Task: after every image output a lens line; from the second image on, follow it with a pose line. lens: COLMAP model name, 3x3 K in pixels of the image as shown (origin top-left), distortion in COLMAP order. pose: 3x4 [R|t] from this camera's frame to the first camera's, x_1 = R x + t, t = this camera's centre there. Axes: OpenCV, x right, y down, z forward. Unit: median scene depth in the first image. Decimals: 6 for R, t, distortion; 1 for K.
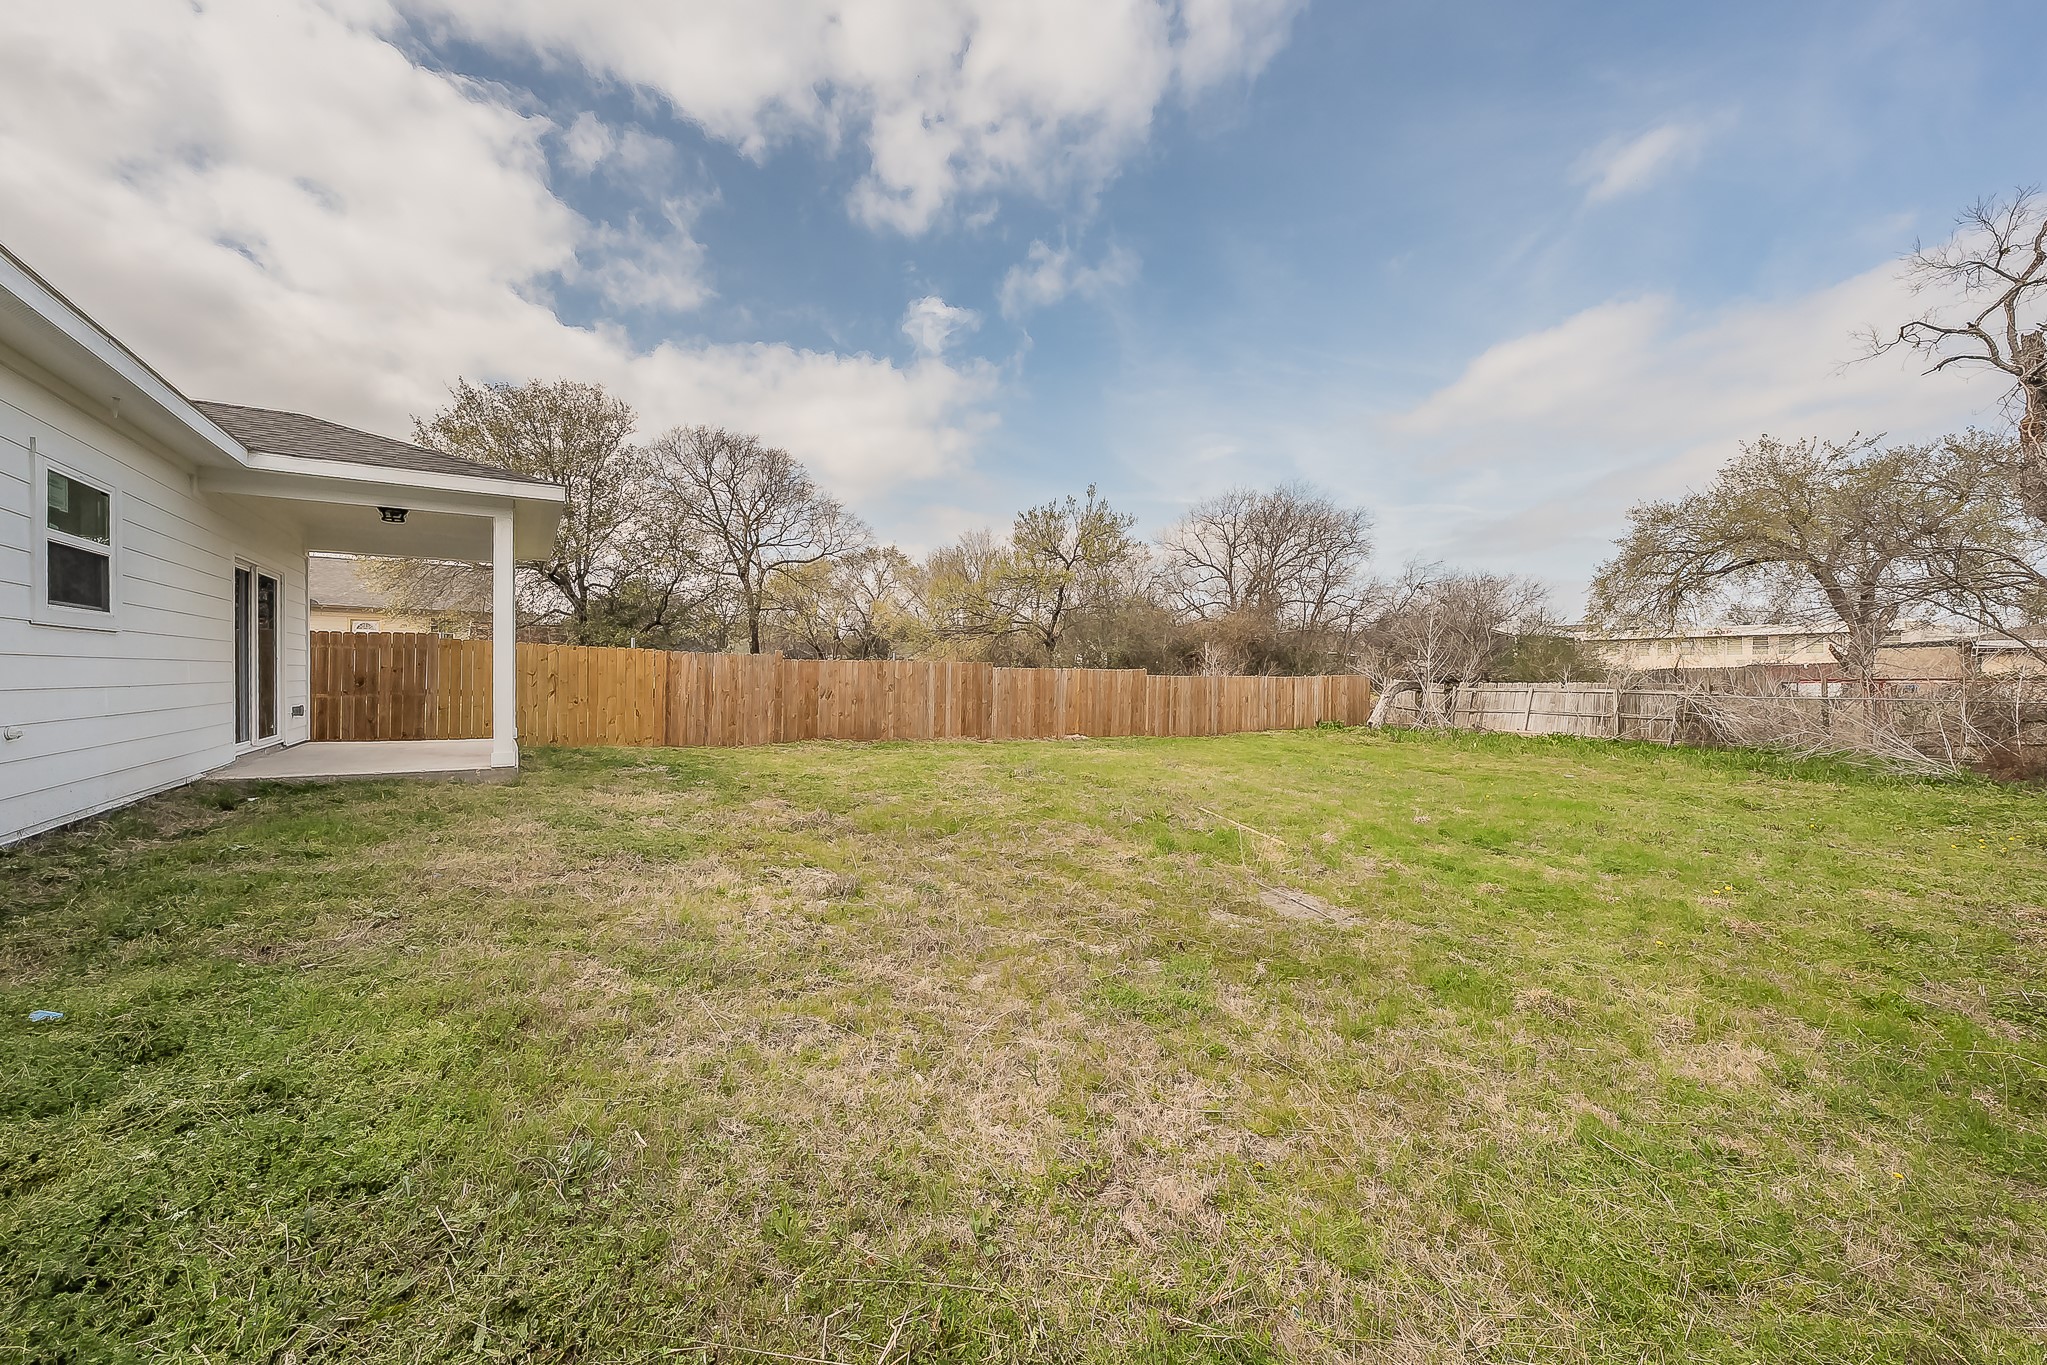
lens RADIAL K [[694.6, 0, 1029.4], [0, 694.6, 687.3], [0, 0, 1]] dist [0.008408, -0.000211]
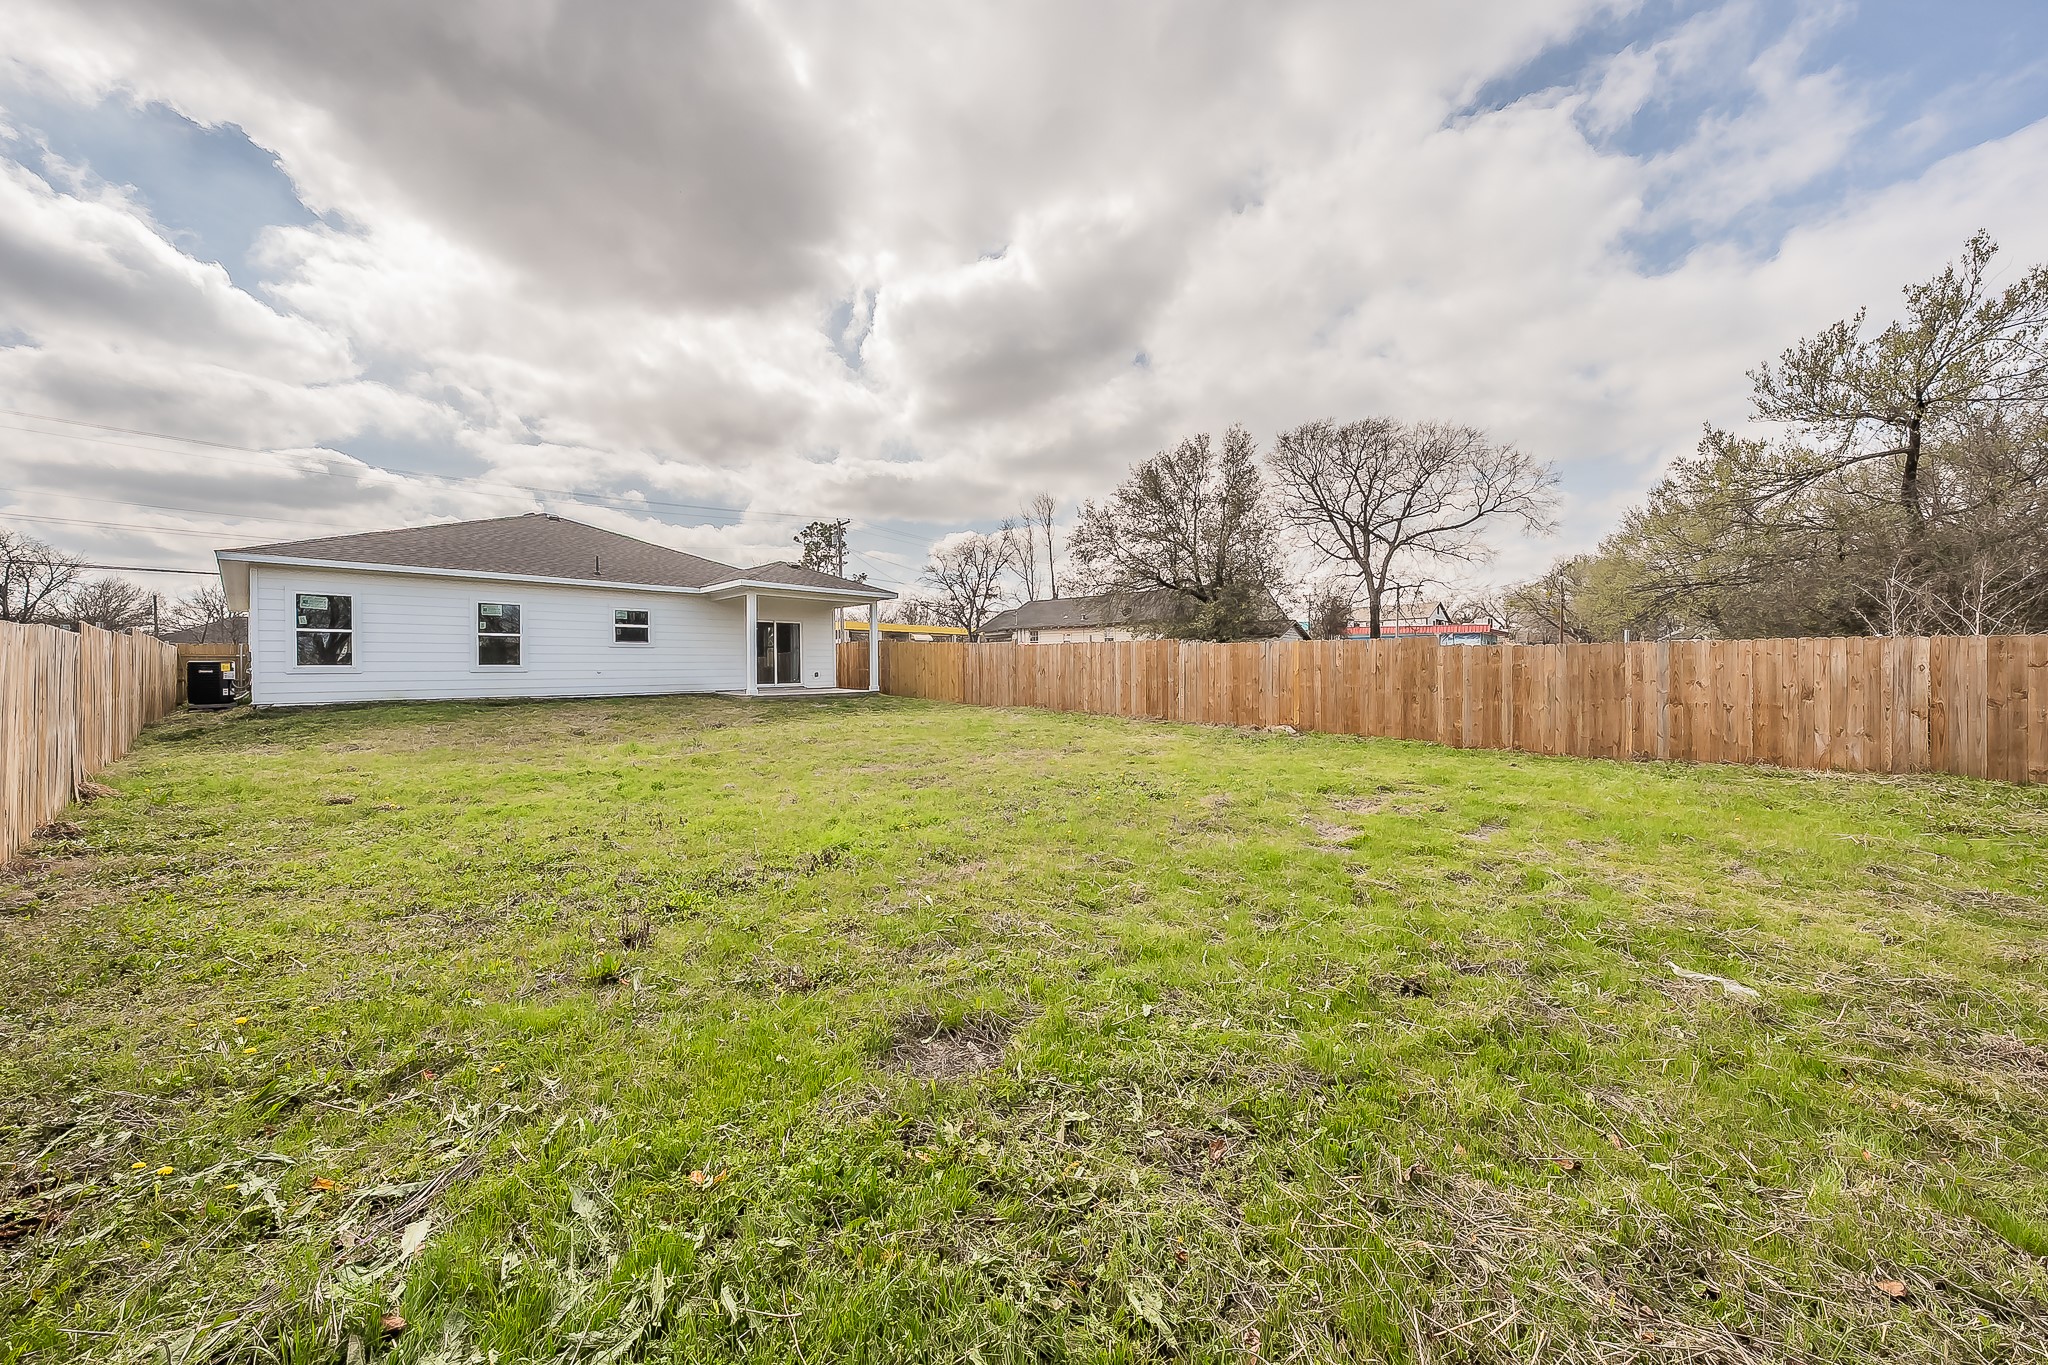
lens RADIAL K [[695.0, 0, 1032.0], [0, 695.0, 668.7], [0, 0, 1]] dist [0.008408, -0.000211]
pose [[0.270508, -0.006573, -0.962695, 0.794509], [-0.007024, 0.999937, -0.008801, 0.013690], [0.962692, 0.009142, 0.270444, 0.552238]]
